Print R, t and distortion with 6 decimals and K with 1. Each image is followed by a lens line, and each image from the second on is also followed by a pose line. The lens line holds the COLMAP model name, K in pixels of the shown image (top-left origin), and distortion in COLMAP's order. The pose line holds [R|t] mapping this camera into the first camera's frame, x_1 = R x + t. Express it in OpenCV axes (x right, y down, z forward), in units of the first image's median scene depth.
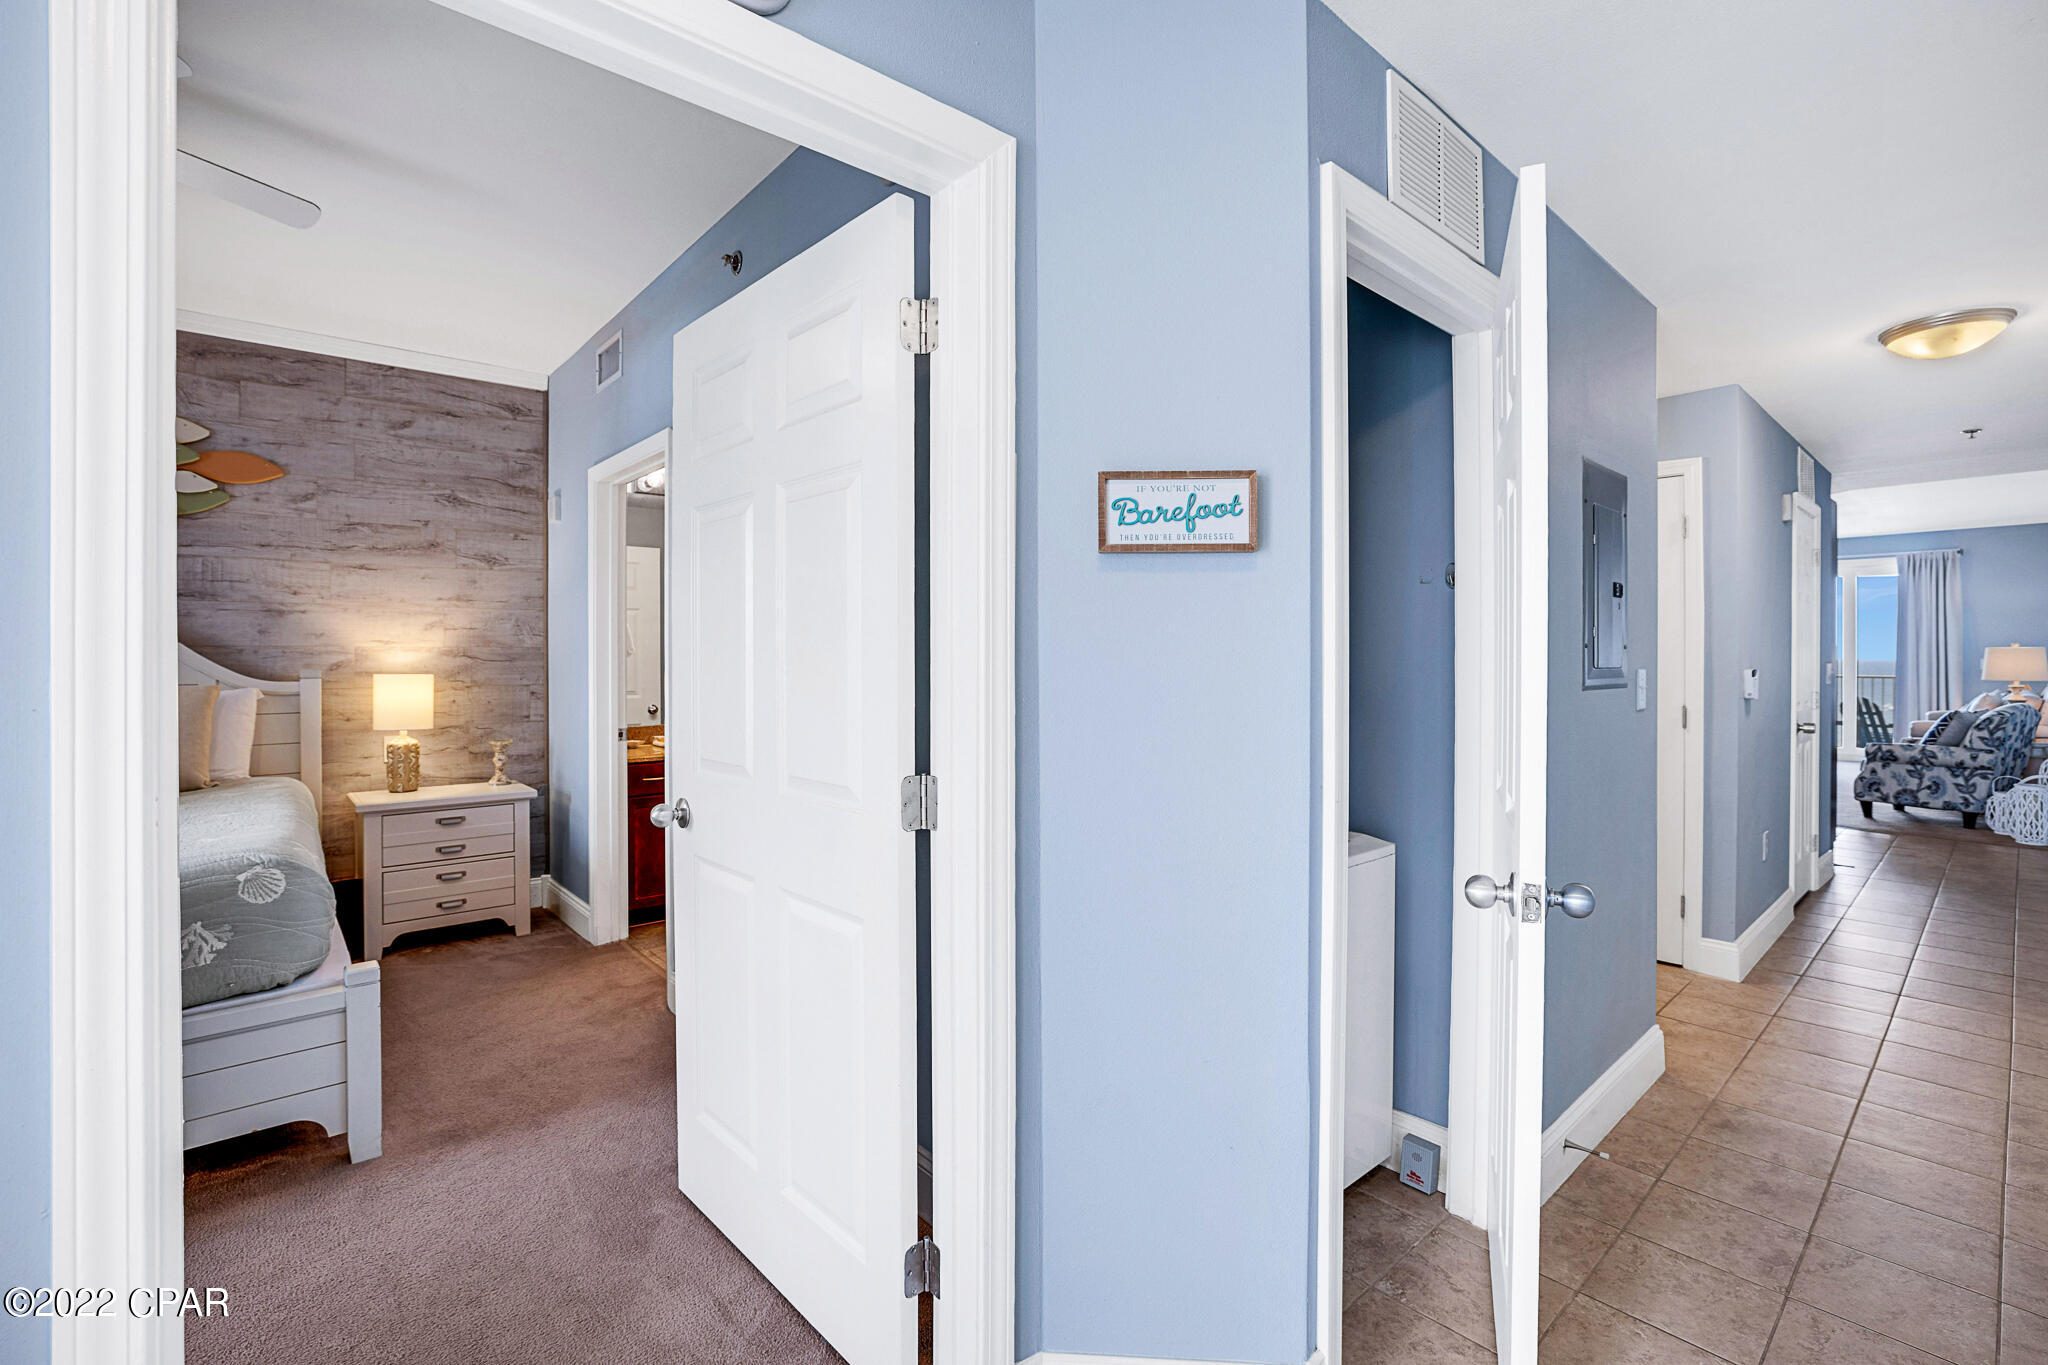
lens RADIAL K [[902.7, 0, 1033.3], [0, 902.7, 660.8], [0, 0, 1]] dist [-0.045249, 0.015437]
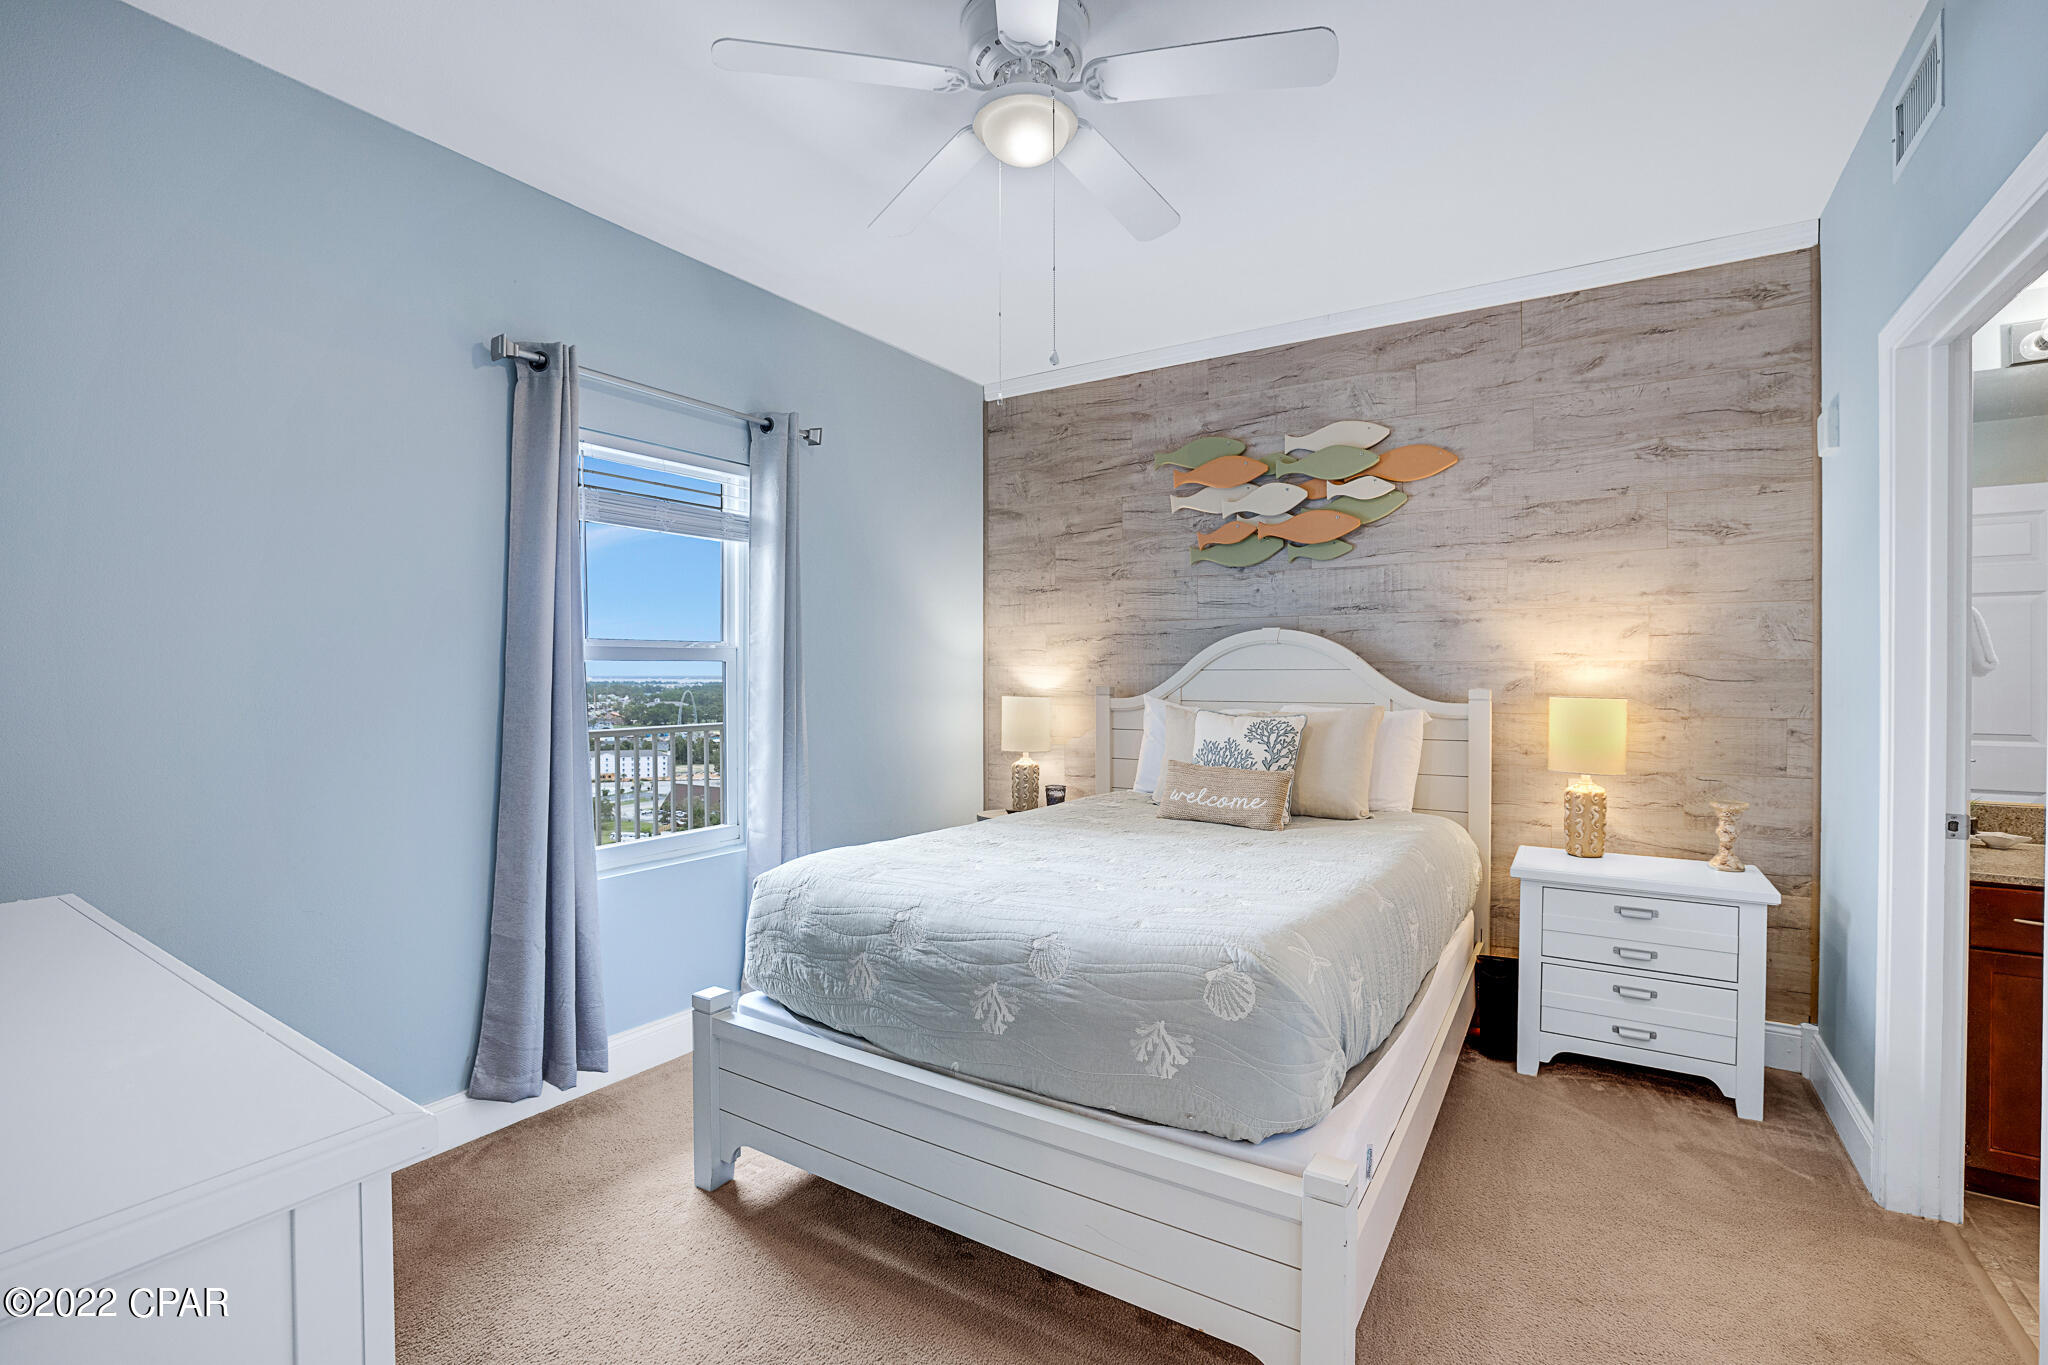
lens RADIAL K [[902.7, 0, 1043.8], [0, 902.7, 677.5], [0, 0, 1]] dist [-0.045249, 0.015437]
pose [[0.274951, 0.006617, -0.961436, -0.123346], [-0.006518, 0.999966, 0.005018, -0.002651], [0.961436, 0.004887, 0.274985, 0.364808]]
